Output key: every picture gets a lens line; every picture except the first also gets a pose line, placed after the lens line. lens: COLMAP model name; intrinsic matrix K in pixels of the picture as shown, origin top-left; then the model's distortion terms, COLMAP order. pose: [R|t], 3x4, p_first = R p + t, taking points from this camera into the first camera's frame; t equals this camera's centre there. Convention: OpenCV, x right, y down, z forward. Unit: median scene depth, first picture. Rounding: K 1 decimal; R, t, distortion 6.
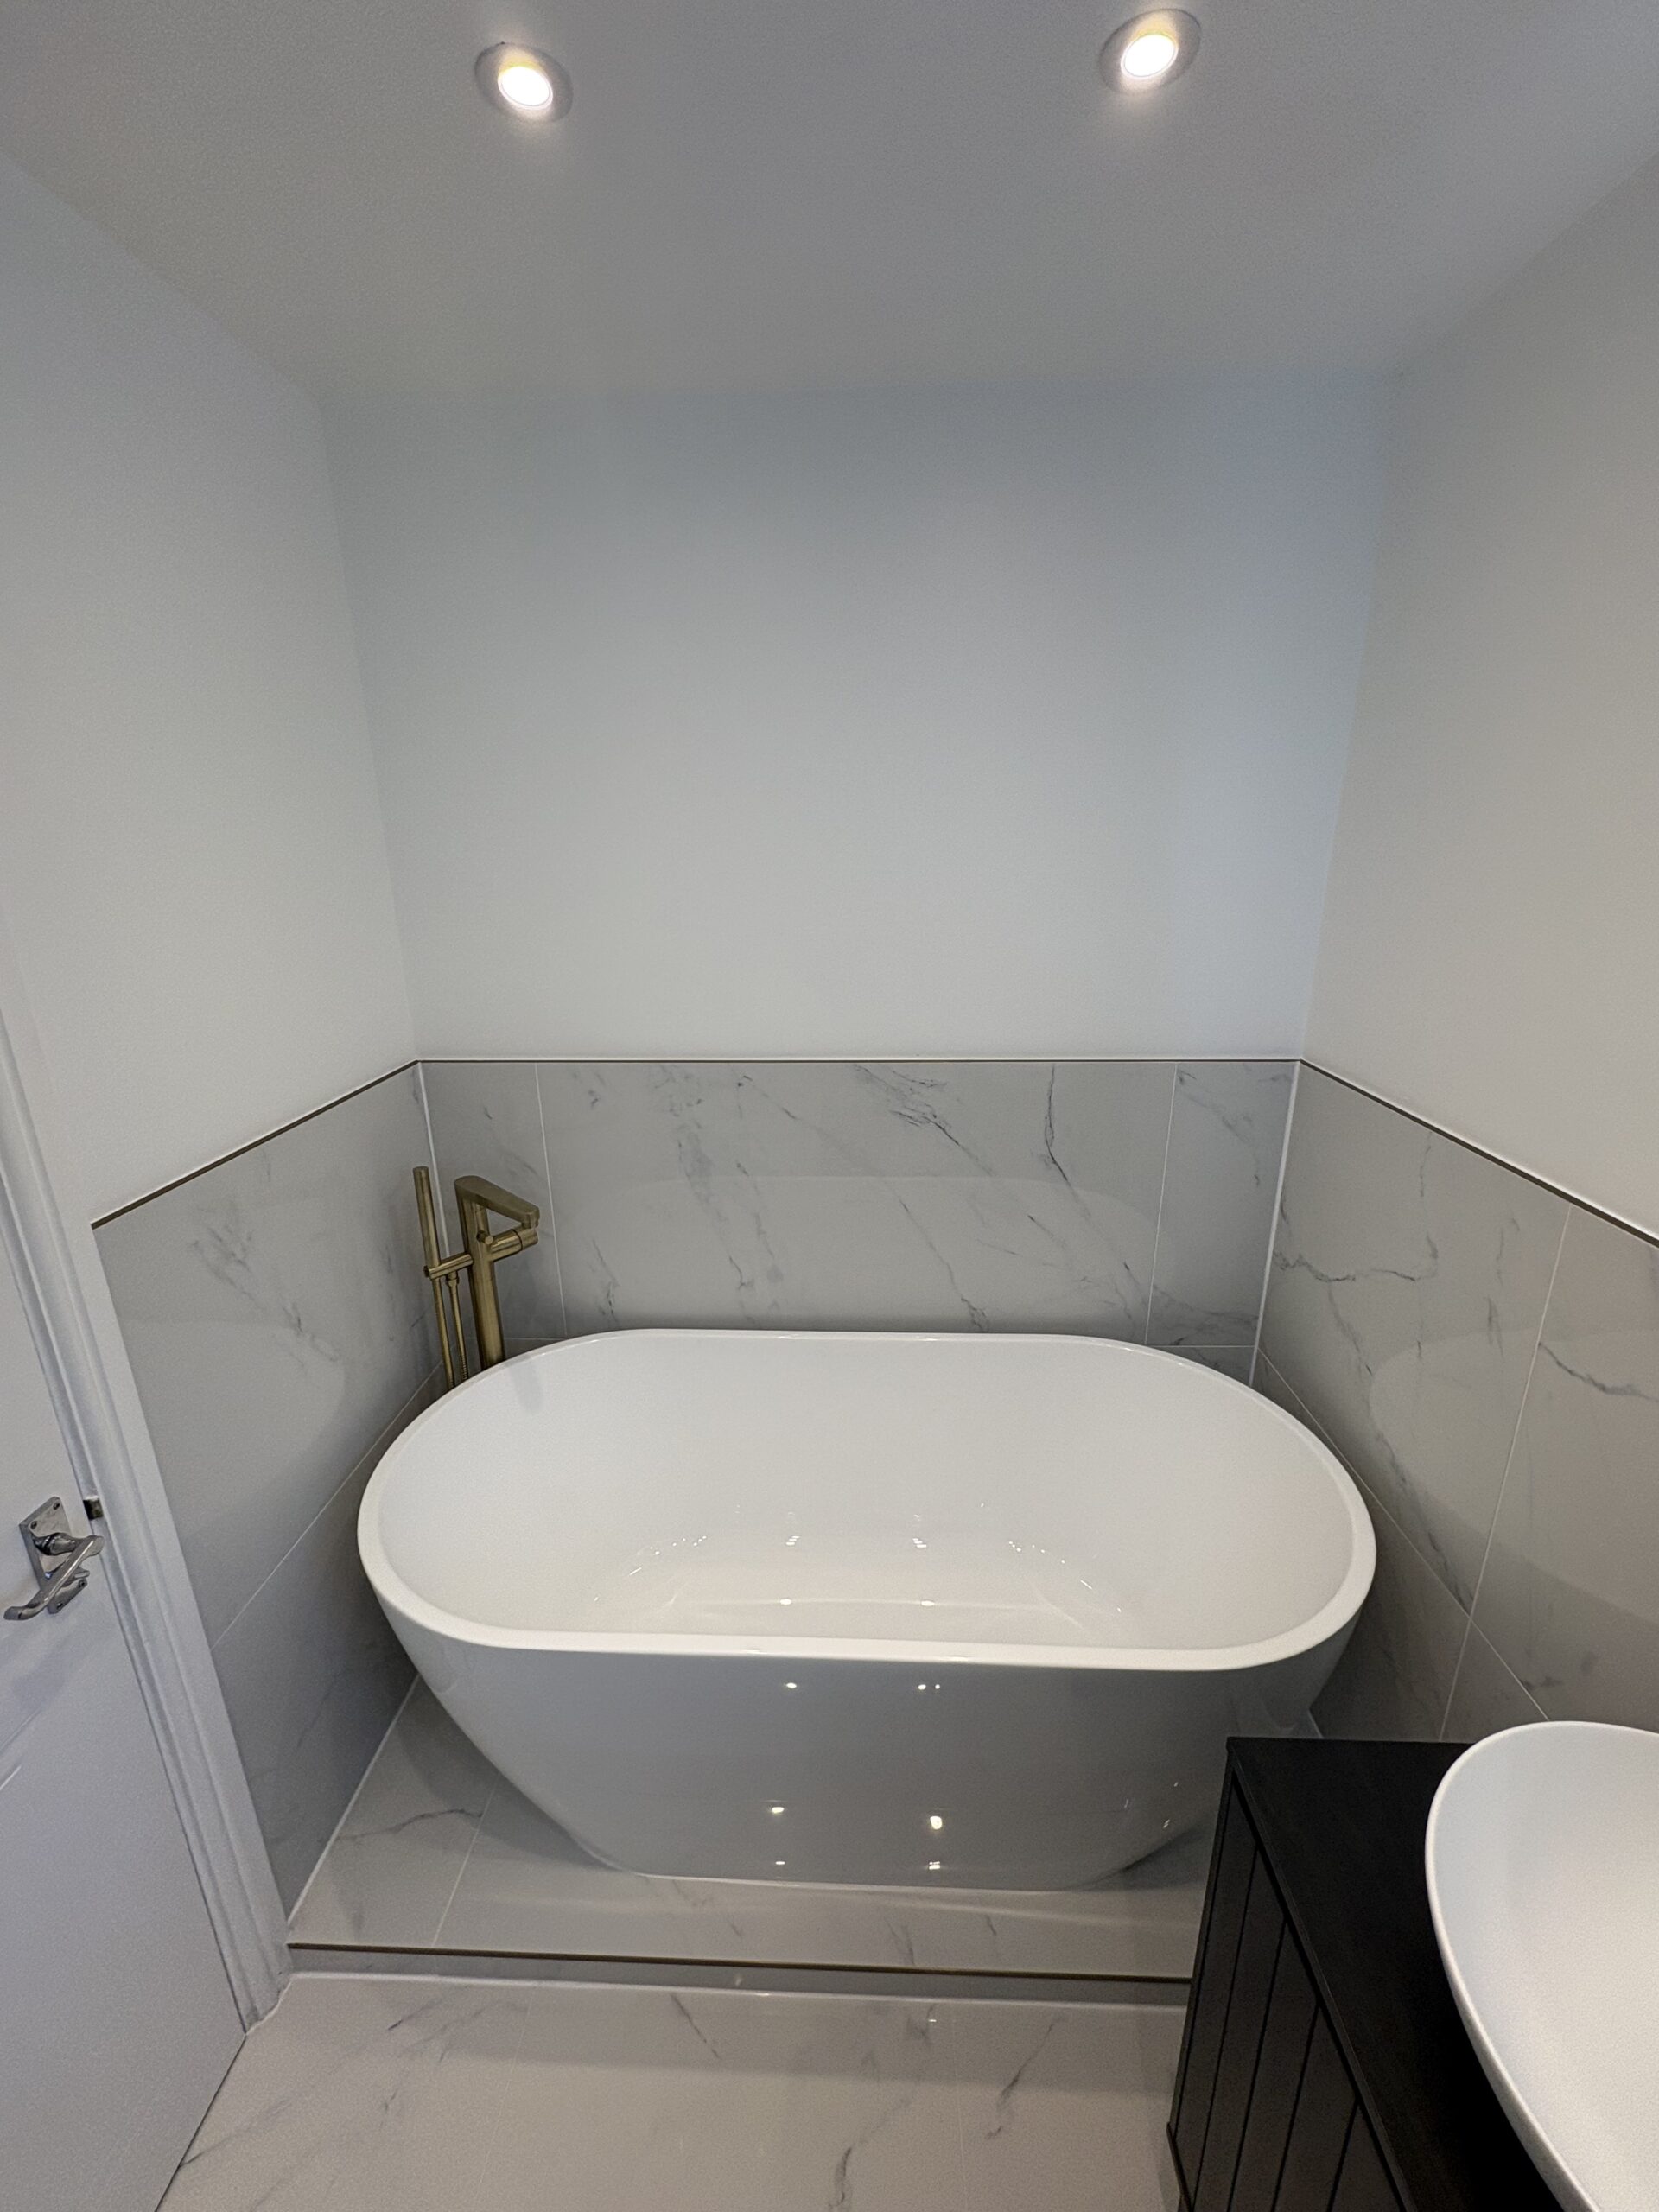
lens RADIAL K [[884.8, 0, 829.5], [0, 884.8, 1106.0], [0, 0, 1]] dist [0.000081, 0.000106]
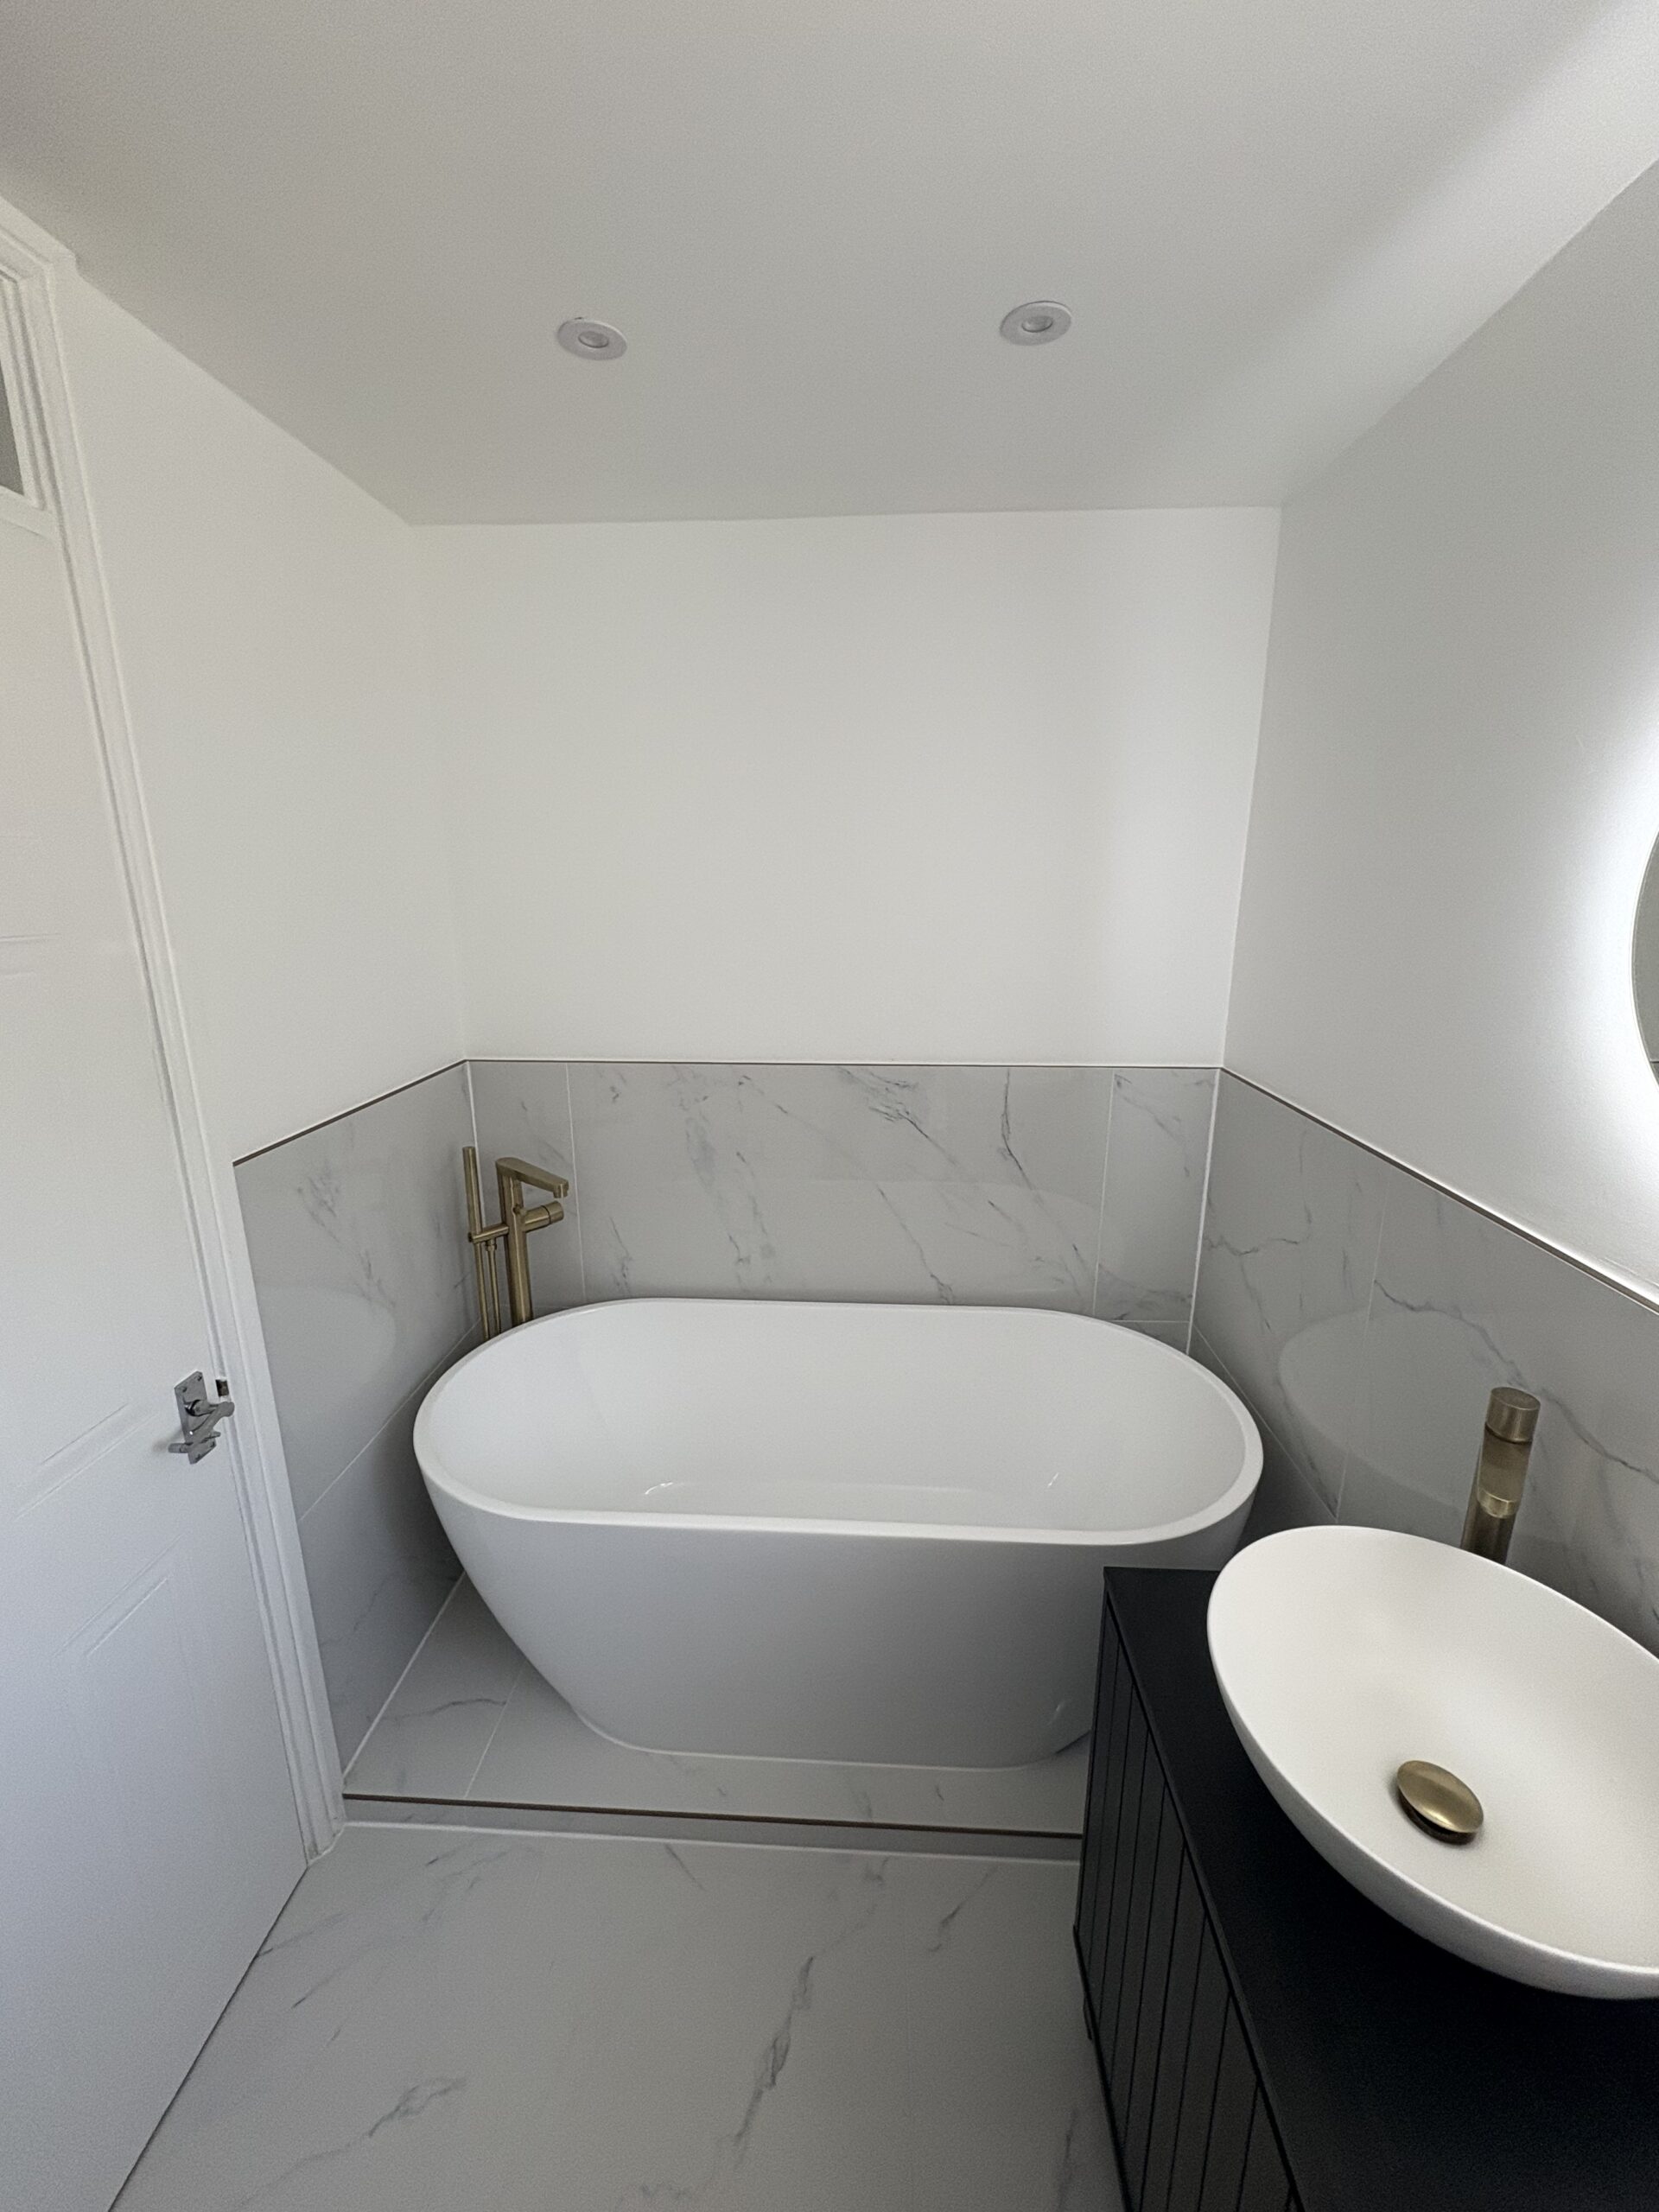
lens RADIAL K [[890.0, 0, 829.5], [0, 890.0, 1106.0], [0, 0, 1]] dist [0.000976, 0.000030]
pose [[0.999853, 0.013034, -0.011096, 0.030244], [-0.013523, 0.998887, -0.045194, 0.057926], [0.010494, 0.045337, 0.998917, -0.173294]]
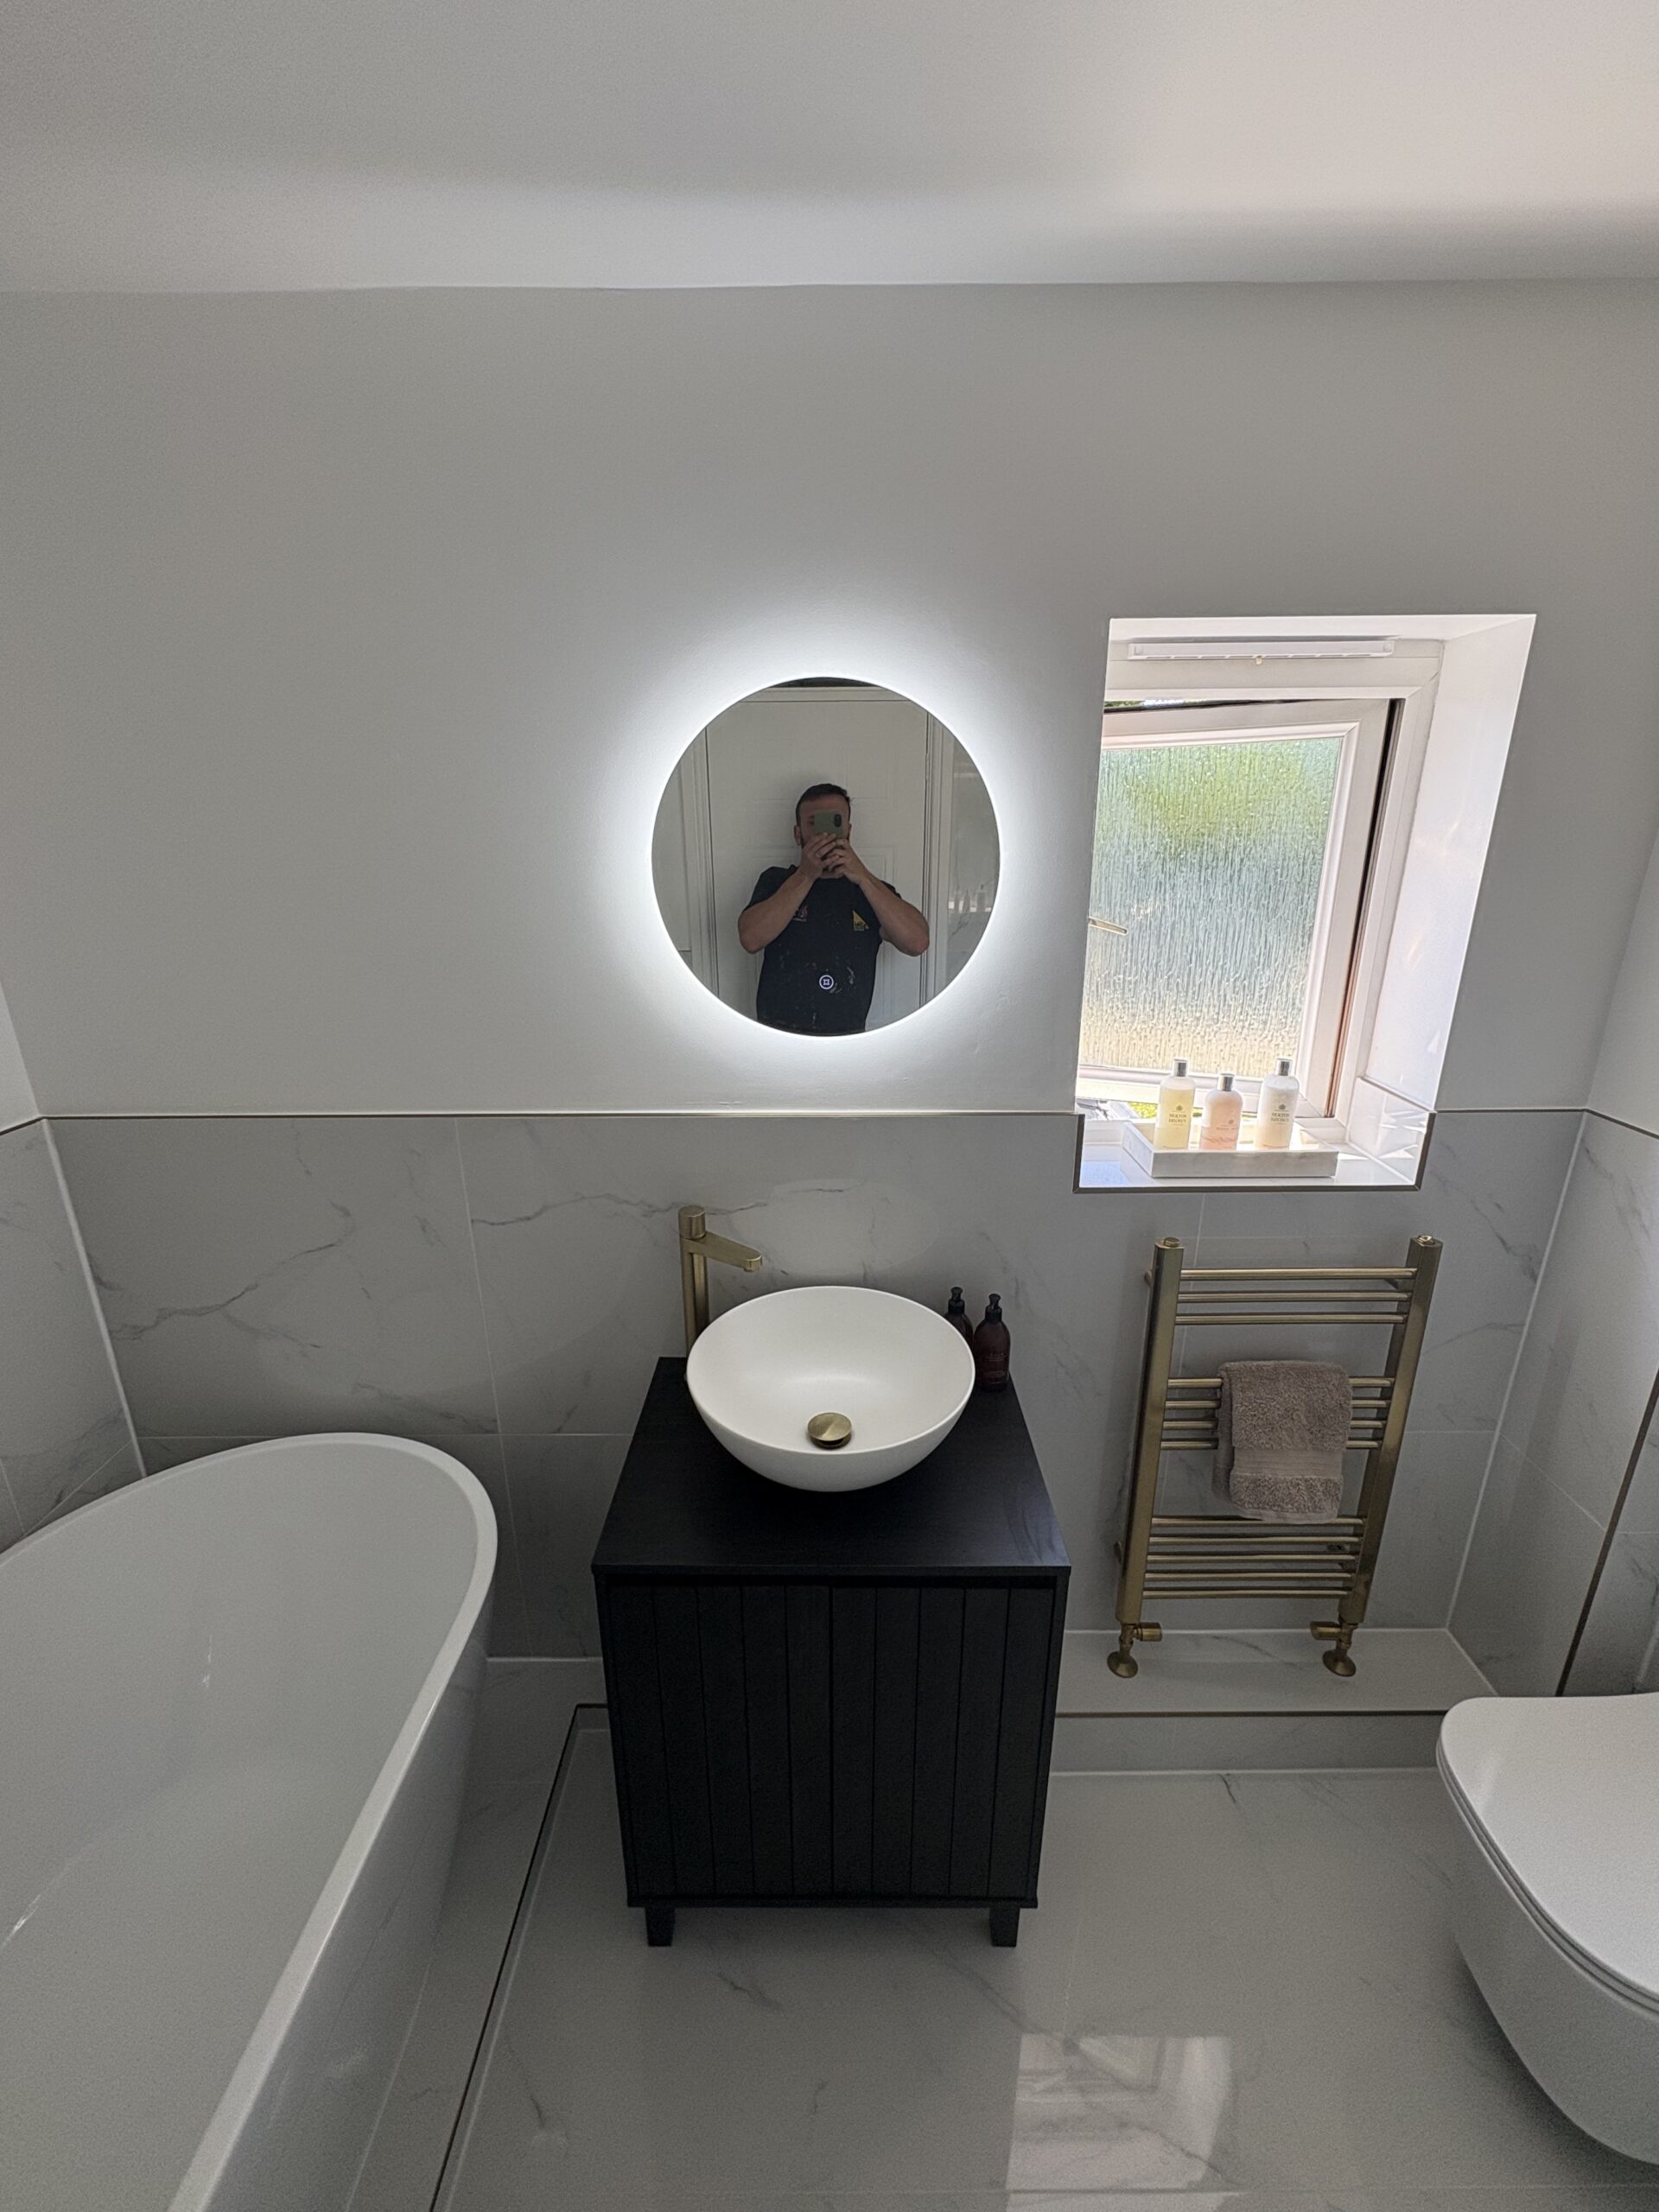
lens RADIAL K [[884.8, 0, 829.5], [0, 884.8, 1106.0], [0, 0, 1]] dist [0.000081, 0.000106]
pose [[-0.036581, -0.288352, 0.956825, -0.309459], [0.299878, 0.910173, 0.285758, -0.076928], [-0.953276, 0.297385, 0.053175, 0.220648]]
